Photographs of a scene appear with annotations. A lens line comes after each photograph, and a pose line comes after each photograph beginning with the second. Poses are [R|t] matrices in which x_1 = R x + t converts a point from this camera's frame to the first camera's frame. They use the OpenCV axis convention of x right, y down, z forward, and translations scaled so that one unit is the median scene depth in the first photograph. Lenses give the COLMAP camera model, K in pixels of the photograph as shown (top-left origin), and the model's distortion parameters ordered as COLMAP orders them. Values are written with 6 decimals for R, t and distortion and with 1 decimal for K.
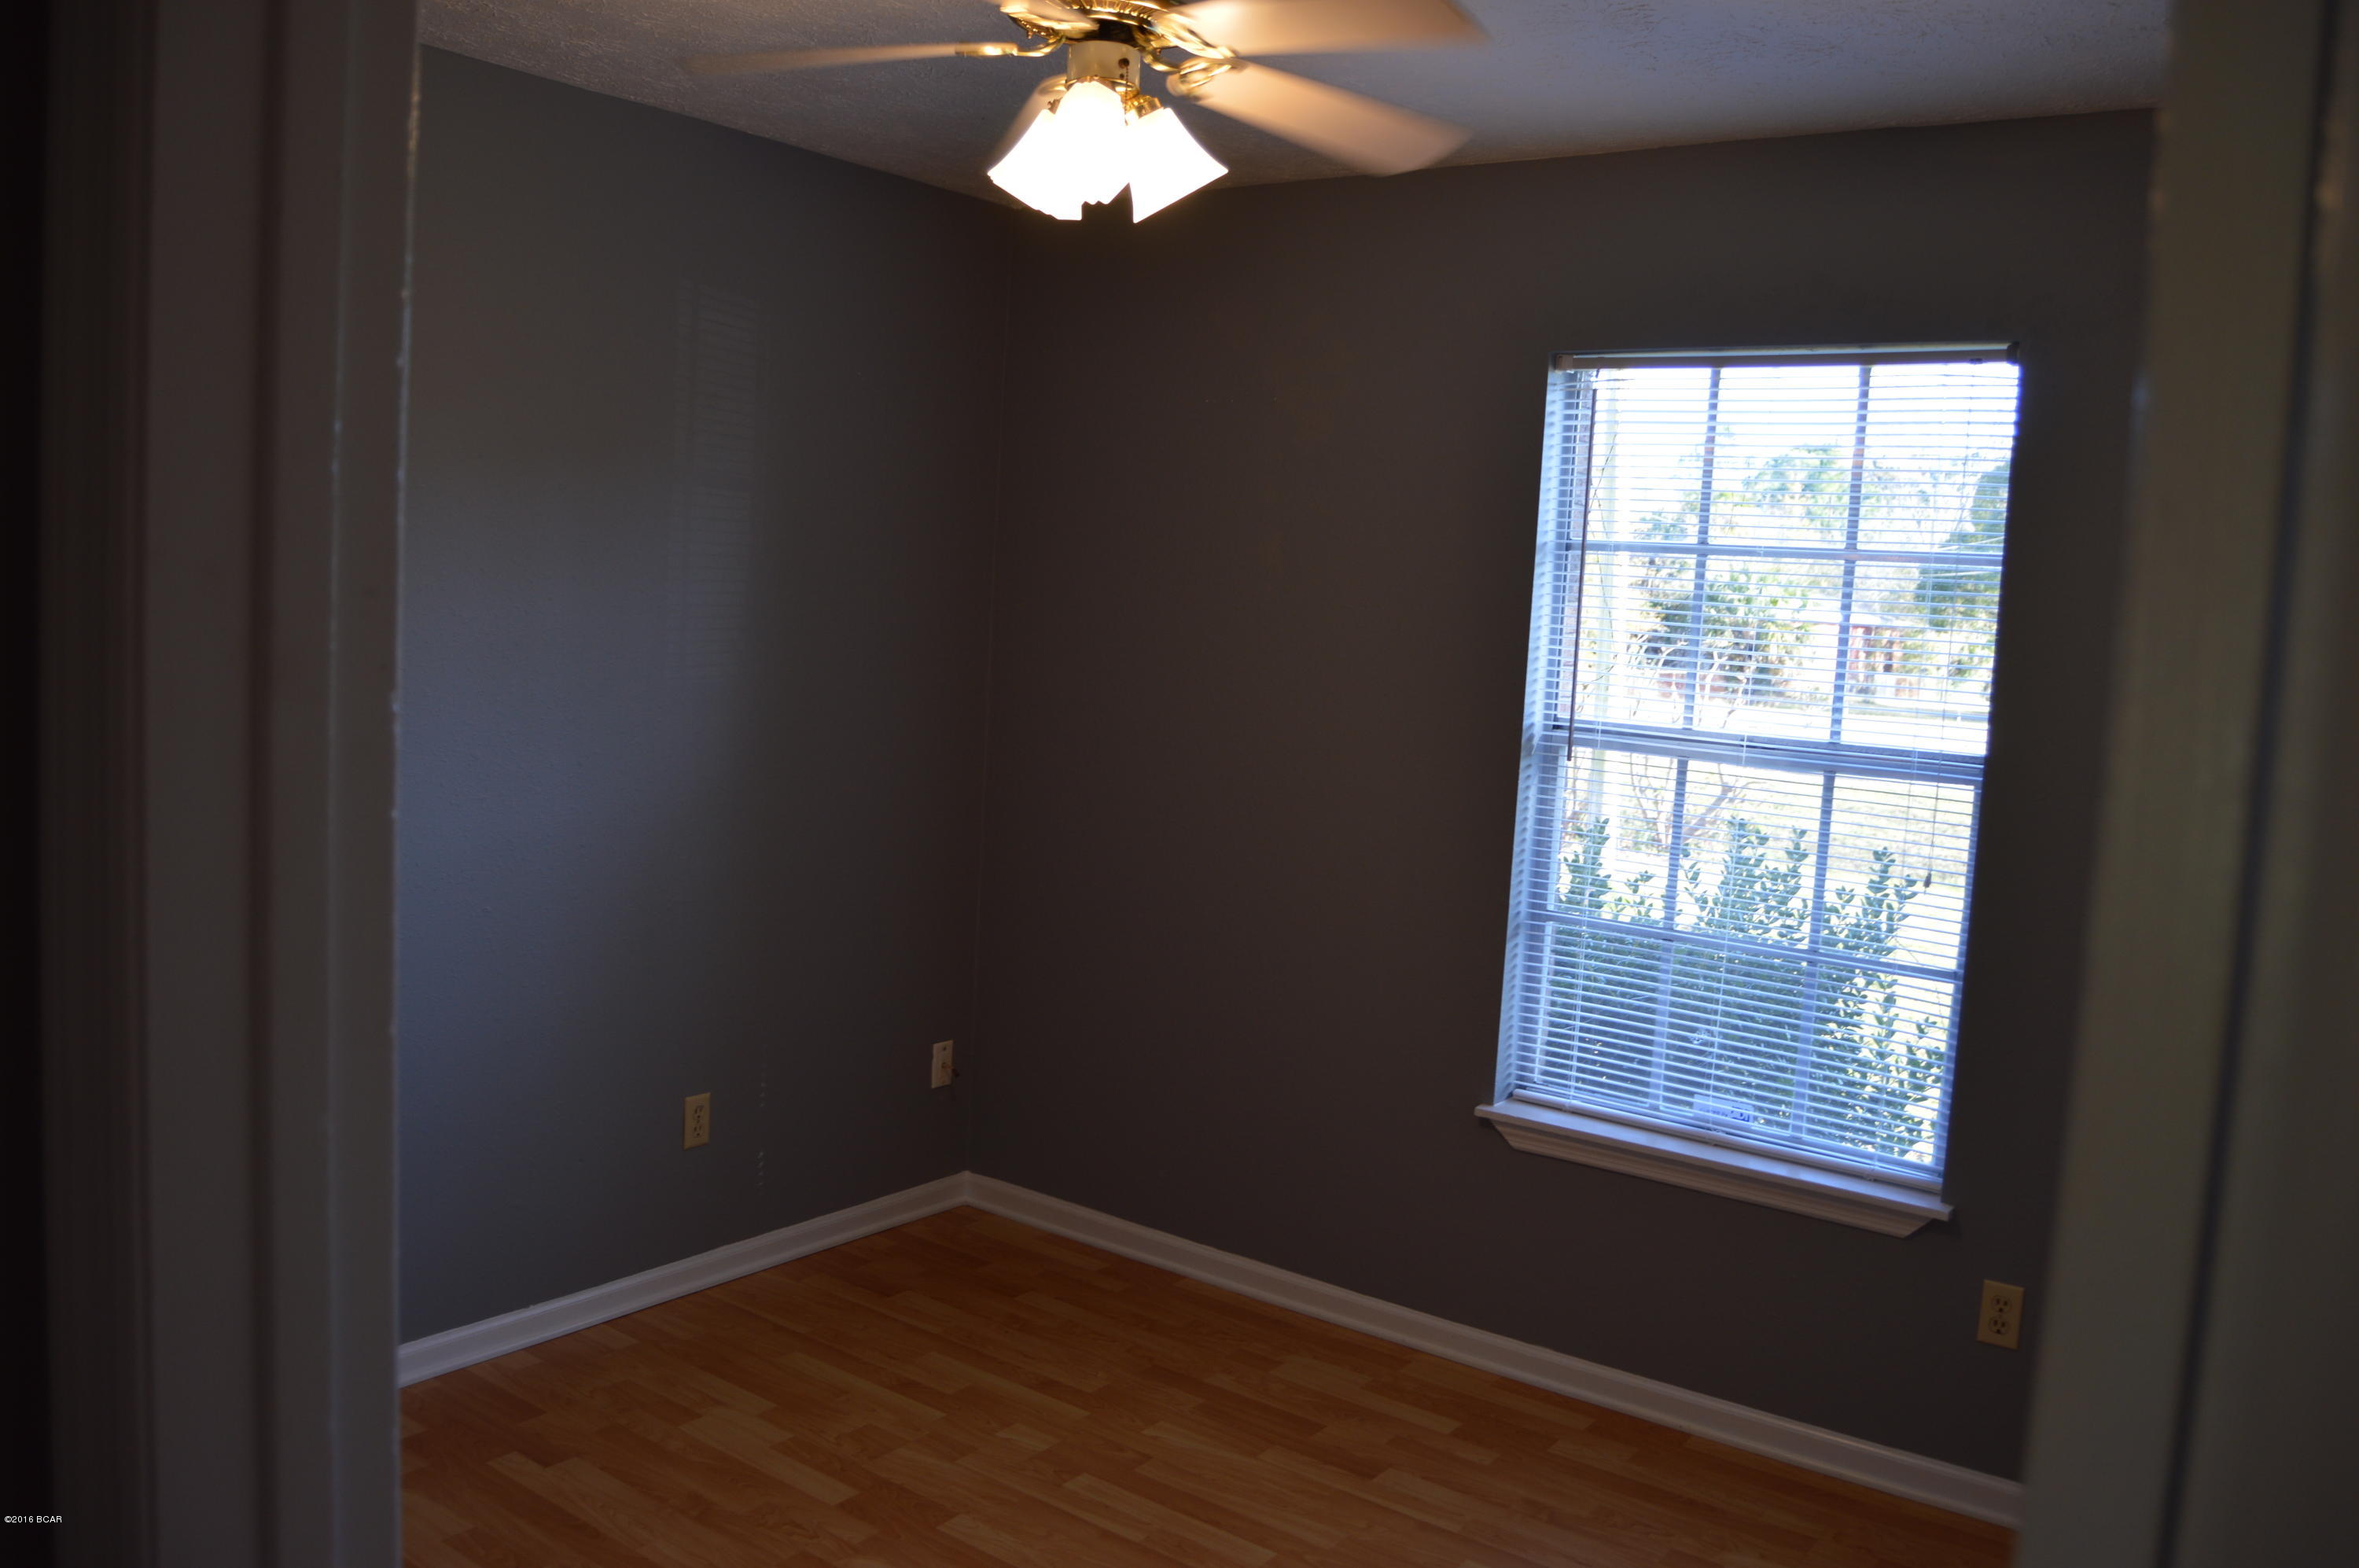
lens RADIAL K [[1749.5, 0, 1267.0], [0, 1749.5, 751.7], [0, 0, 1]] dist [-0.080020, 0.002166]
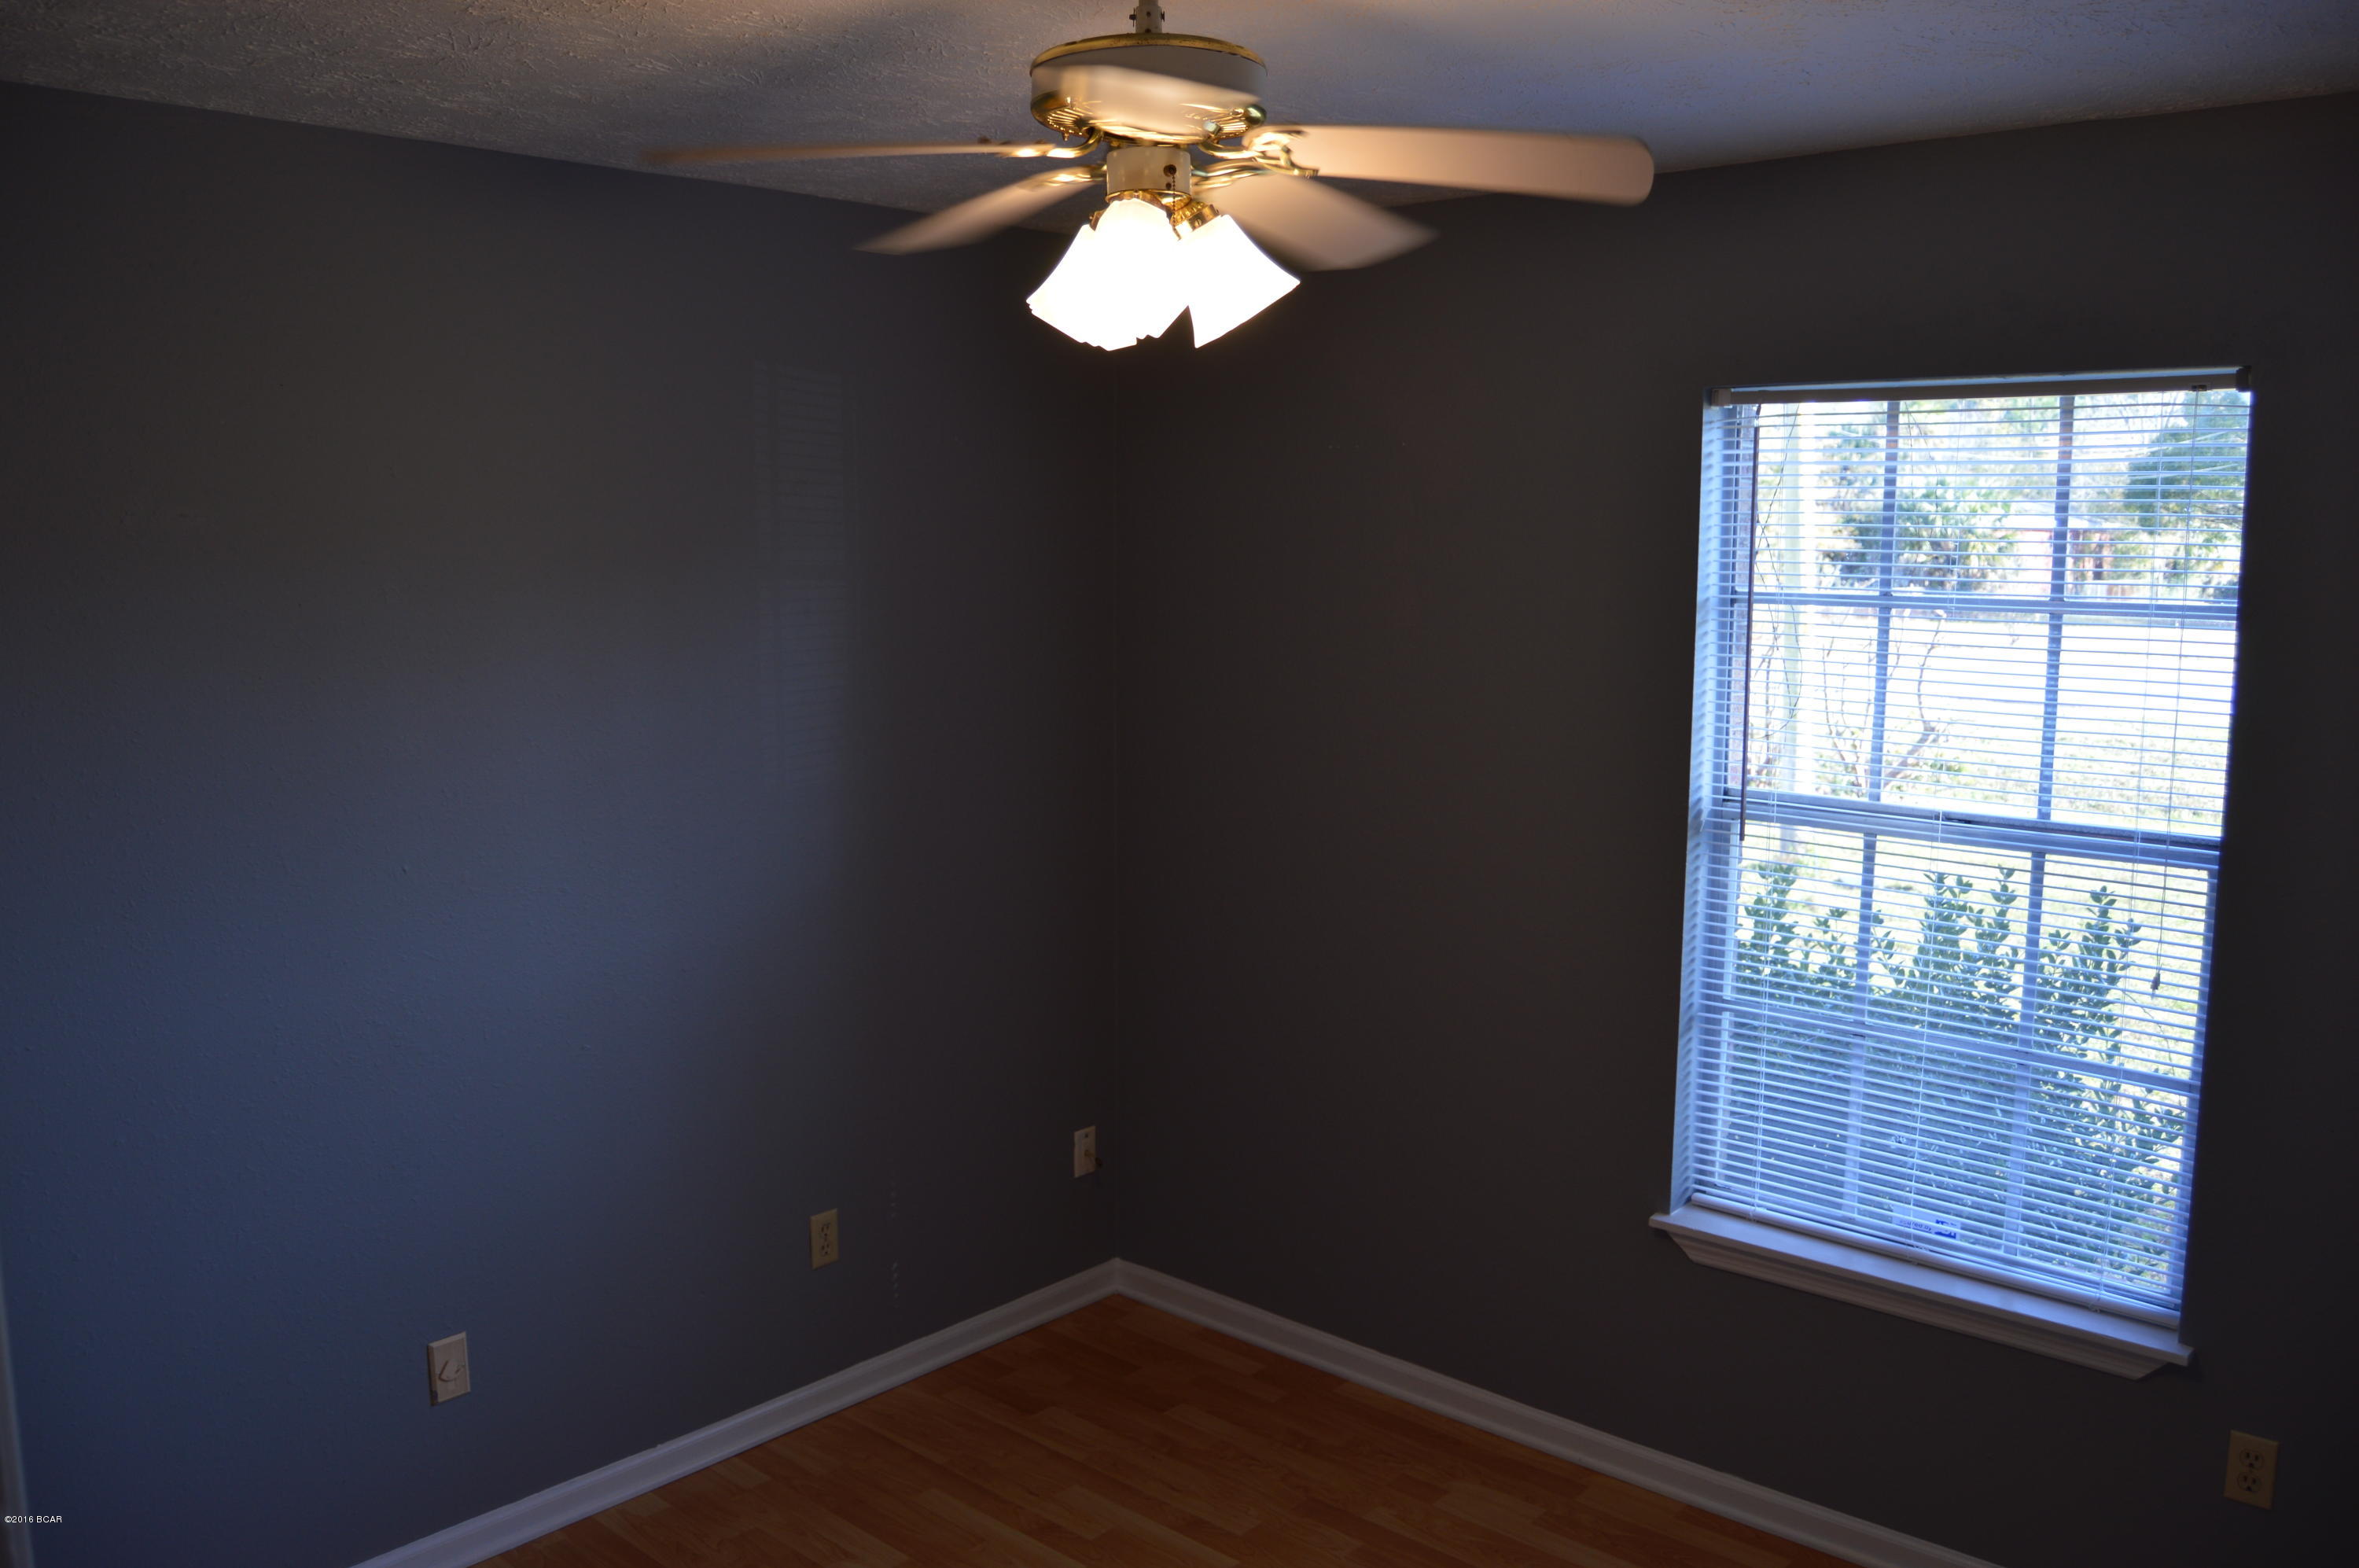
lens RADIAL K [[1758.1, 0, 1286.0], [0, 1758.1, 730.2], [0, 0, 1]] dist [-0.079377, 0.016935]
pose [[0.994549, -0.038455, -0.096917, 0.027726], [0.041213, 0.998796, 0.026619, -0.082524], [0.095776, -0.030468, 0.994936, 0.078546]]
